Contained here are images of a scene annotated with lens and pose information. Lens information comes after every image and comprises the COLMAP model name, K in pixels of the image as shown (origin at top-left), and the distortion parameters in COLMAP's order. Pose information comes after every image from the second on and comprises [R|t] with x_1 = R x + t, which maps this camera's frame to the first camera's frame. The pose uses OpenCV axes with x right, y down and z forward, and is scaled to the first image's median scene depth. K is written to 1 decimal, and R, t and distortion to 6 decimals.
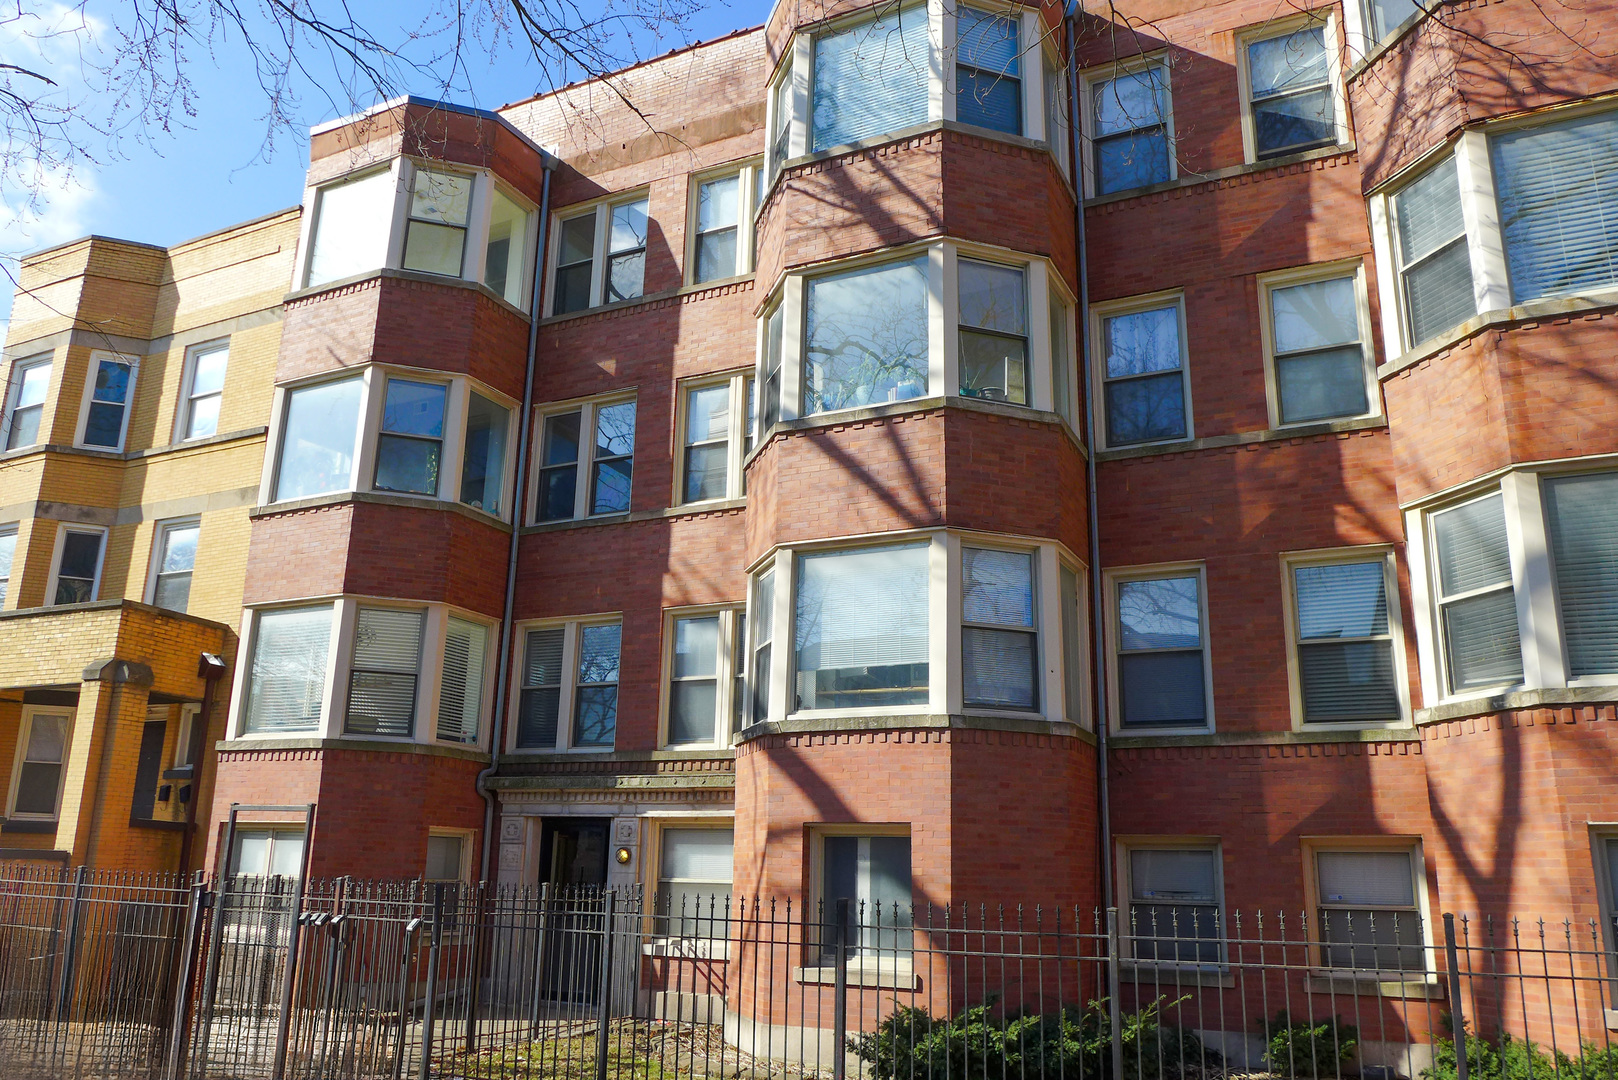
lens RADIAL K [[1250.2, 0, 801.8], [0, 1250.2, 541.2], [0, 0, 1]] dist [-0.023480, -0.005010]
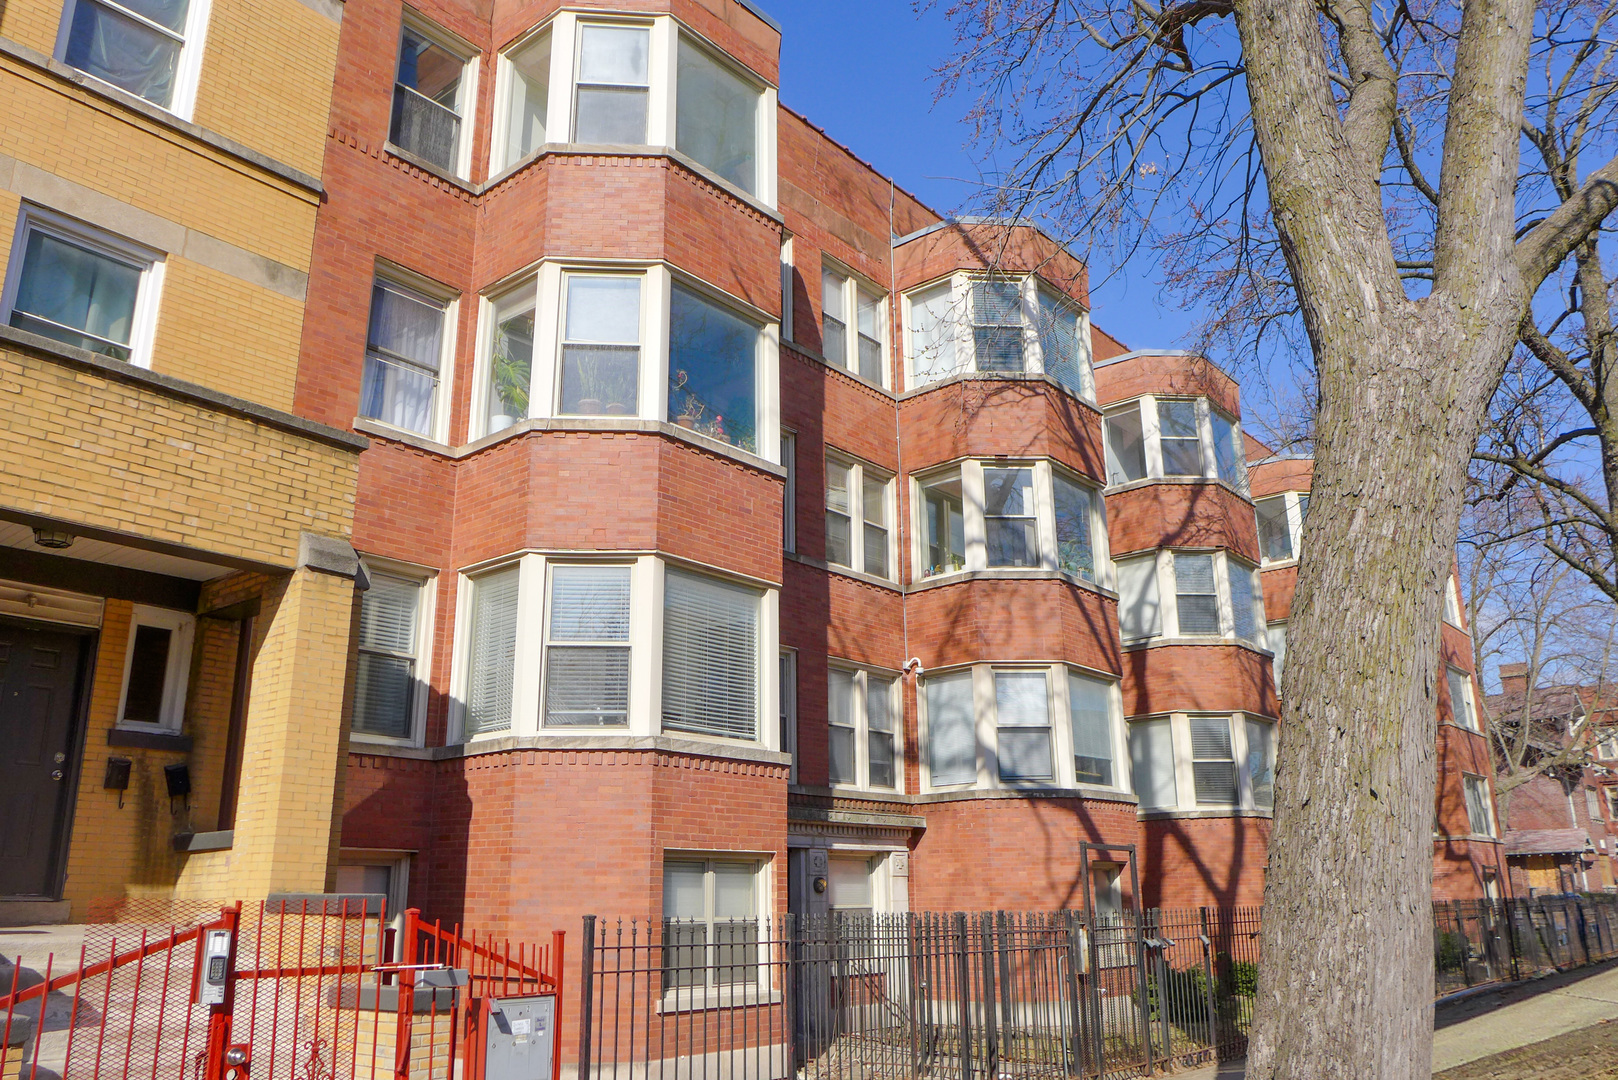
lens RADIAL K [[1250.2, 0, 800.6], [0, 1250.2, 535.1], [0, 0, 1]] dist [-0.023480, -0.005010]
pose [[0.235255, 0.247422, 0.939914, -1.230928], [-0.242489, 0.951416, -0.189756, 0.175022], [-0.941198, -0.183278, 0.283822, 0.773031]]
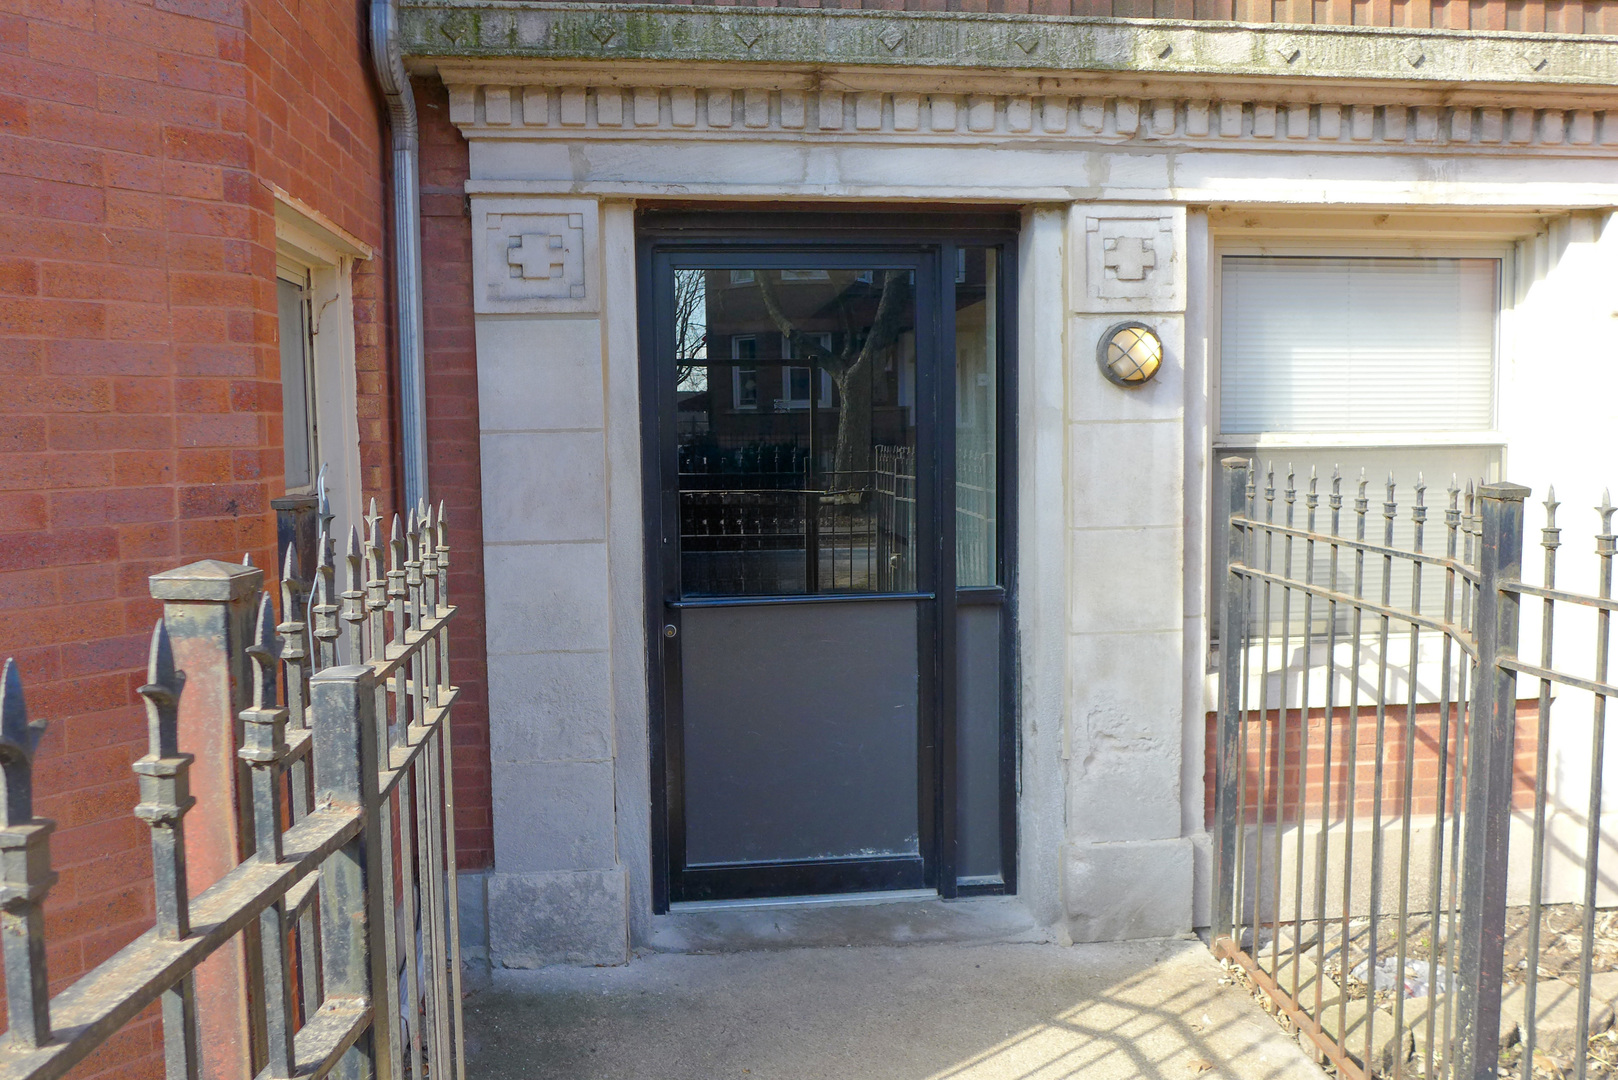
lens RADIAL K [[1250.2, 0, 811.2], [0, 1250.2, 543.7], [0, 0, 1]] dist [-0.023480, -0.005010]
pose [[0.838927, -0.084300, 0.537676, -0.337057], [-0.109940, 0.941315, 0.319123, 0.216224], [-0.533024, -0.326833, 0.780426, 0.831415]]
